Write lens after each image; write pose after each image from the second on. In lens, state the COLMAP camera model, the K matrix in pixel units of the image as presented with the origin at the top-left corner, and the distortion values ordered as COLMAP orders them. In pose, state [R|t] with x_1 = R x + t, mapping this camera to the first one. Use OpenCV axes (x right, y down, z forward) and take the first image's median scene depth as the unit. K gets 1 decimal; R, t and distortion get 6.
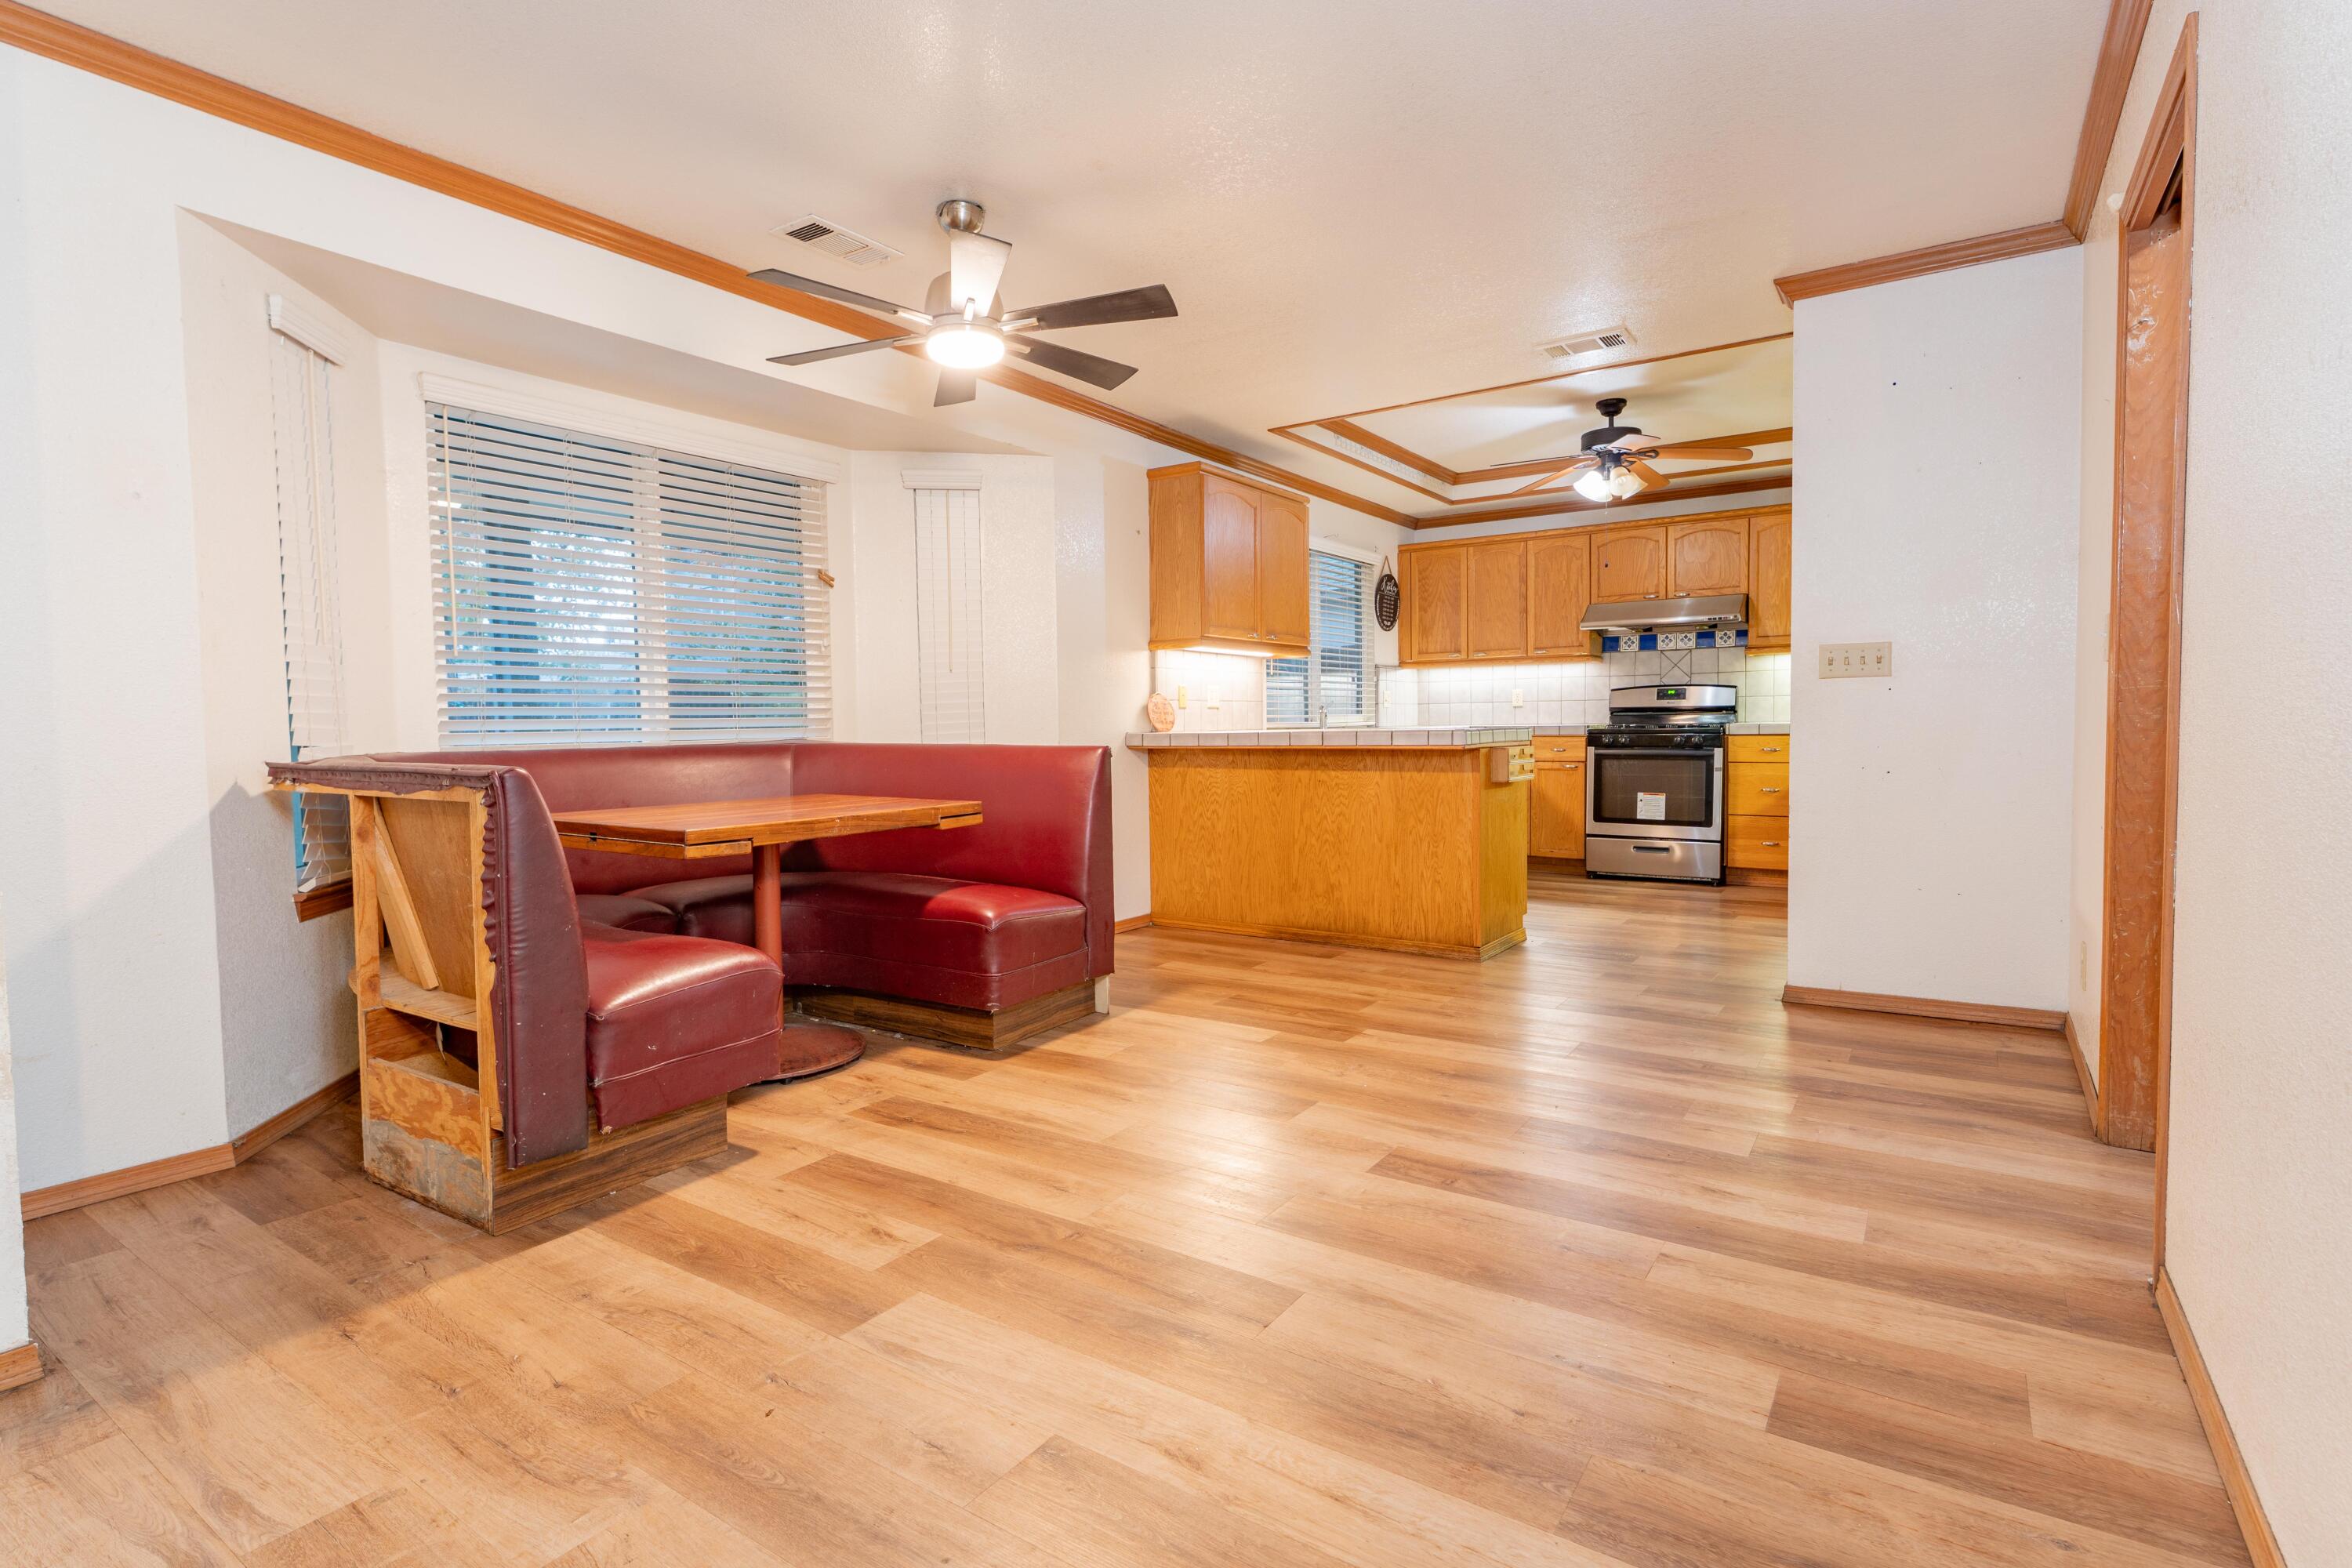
lens RADIAL K [[1126.0, 0, 1178.7], [0, 1126.0, 767.8], [0, 0, 1]] dist [-0.001492, -0.000147]
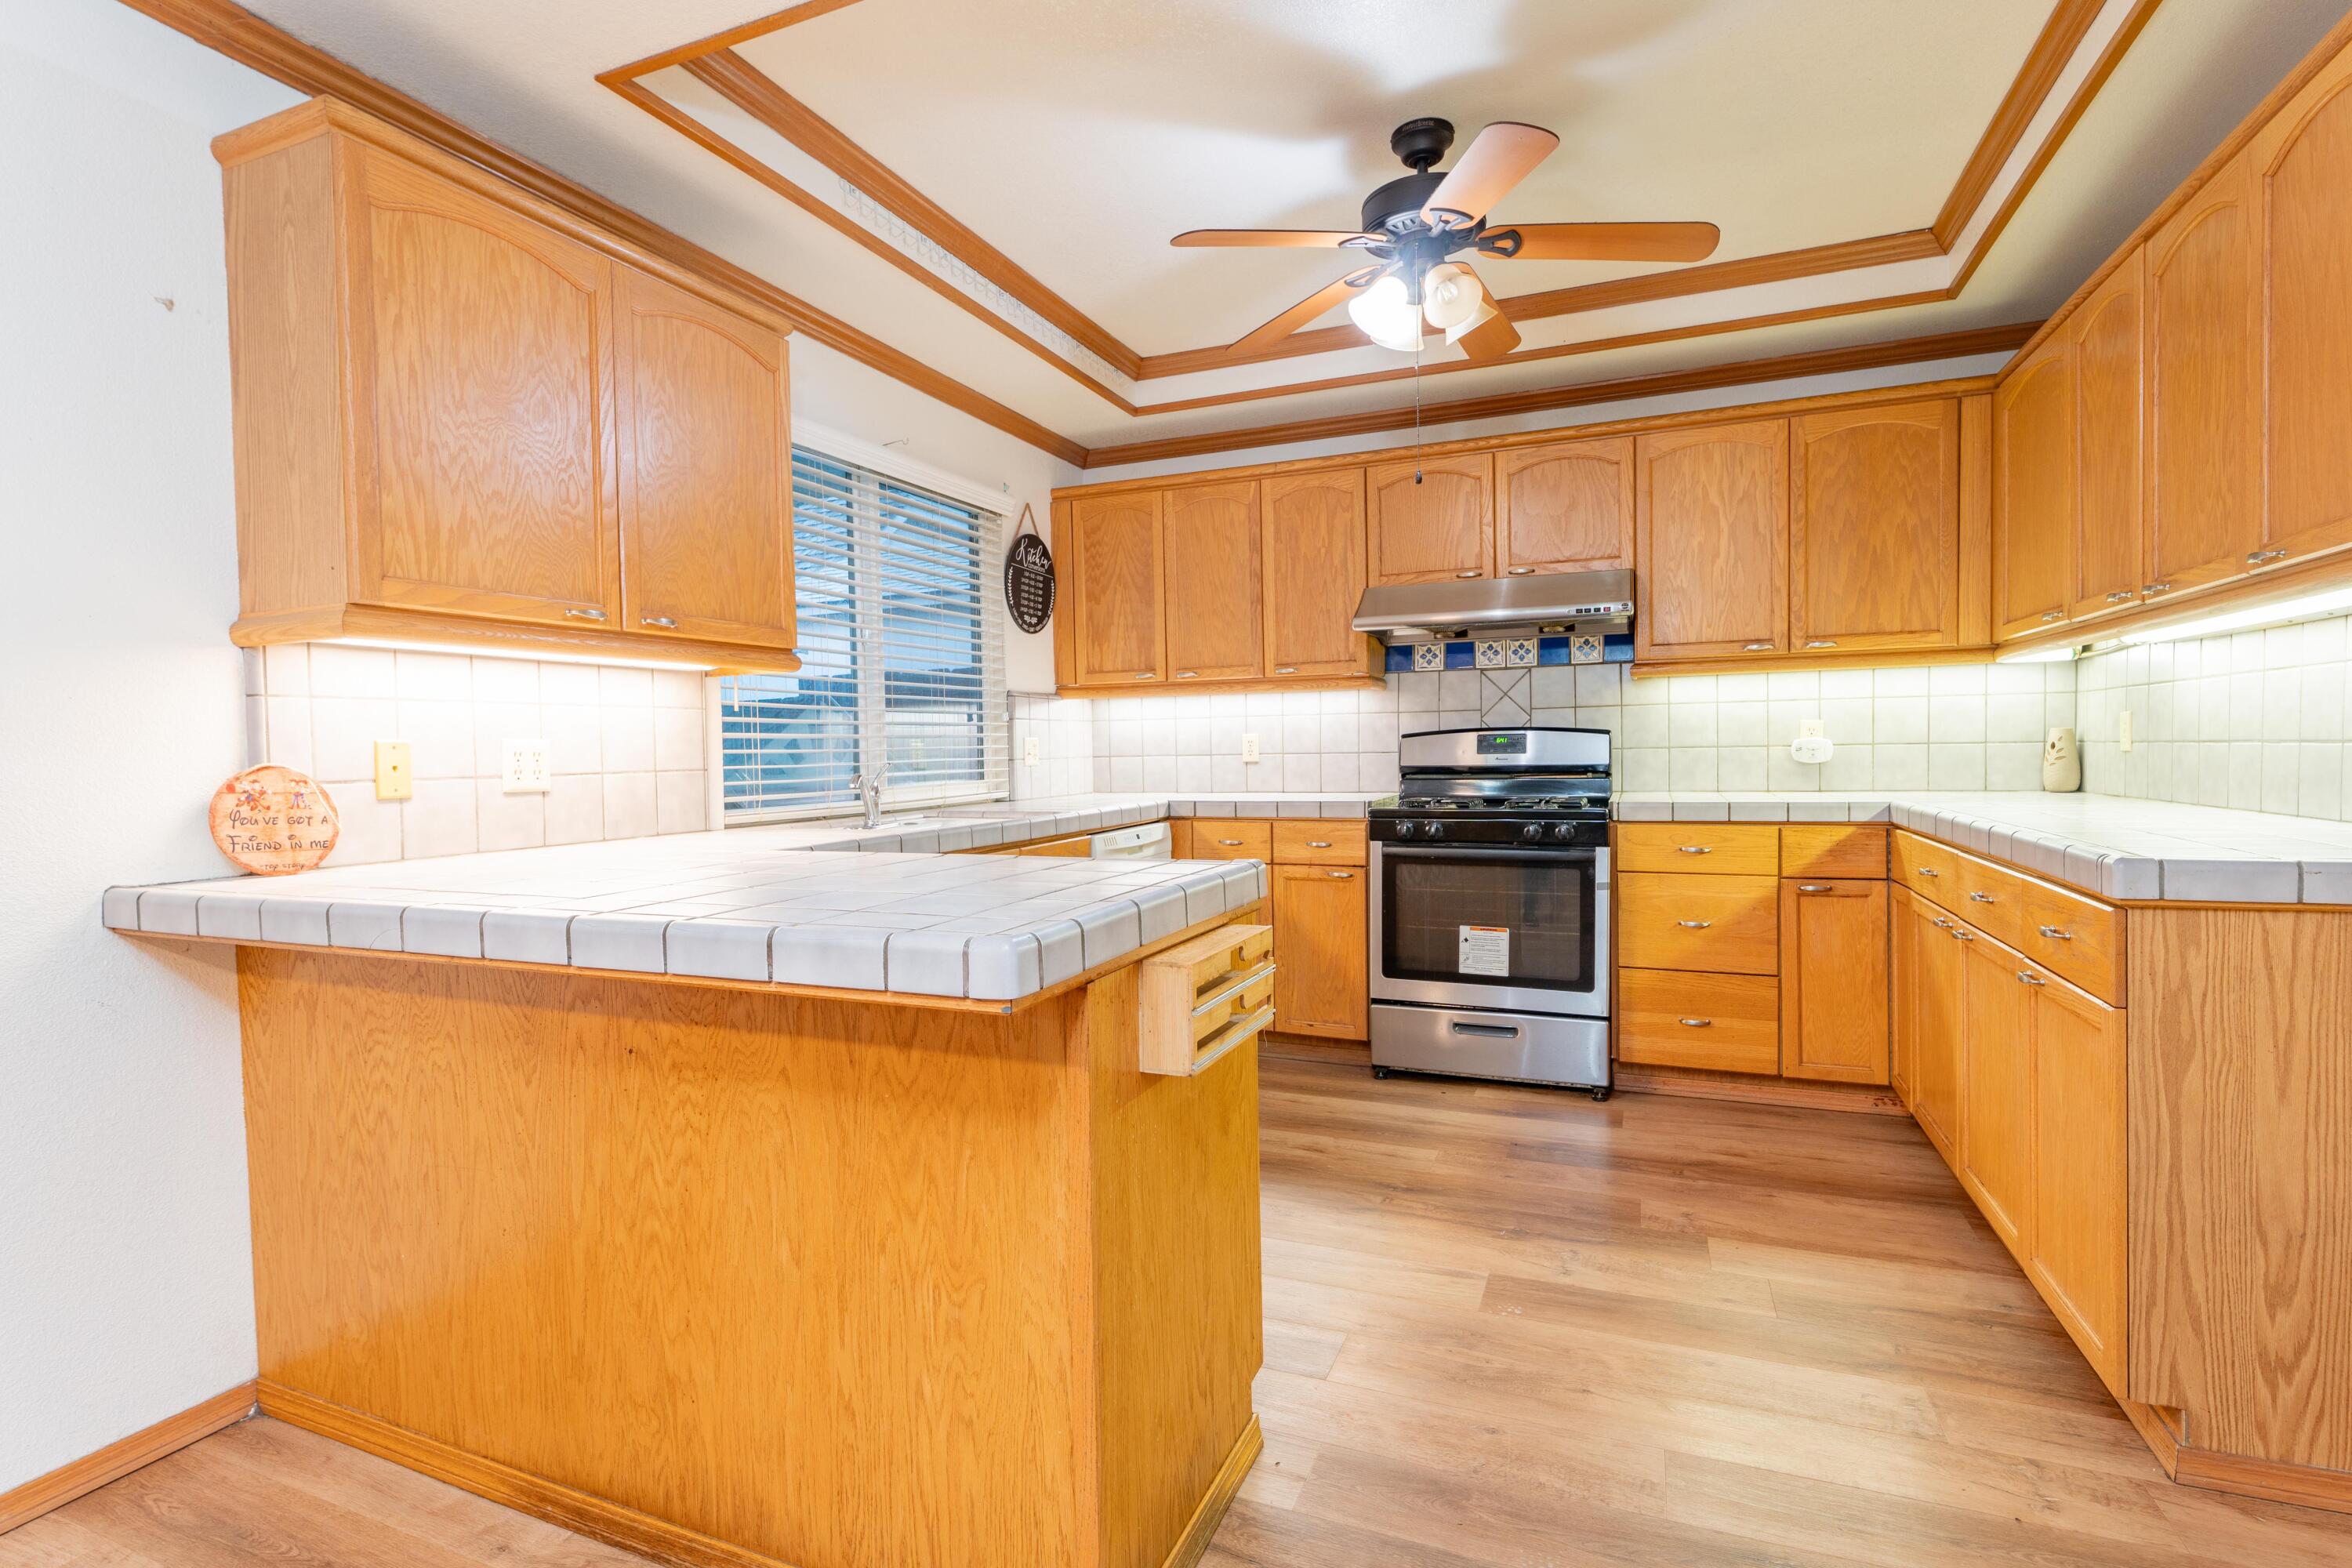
lens RADIAL K [[1095.2, 0, 1176.0], [0, 1095.2, 784.0], [0, 0, 1]] dist [0.000007, -0.000088]
pose [[0.977847, -0.012852, 0.208927, 0.155039], [0.014823, 0.999859, -0.007874, -0.043002], [-0.208796, 0.010796, 0.977900, 0.484639]]
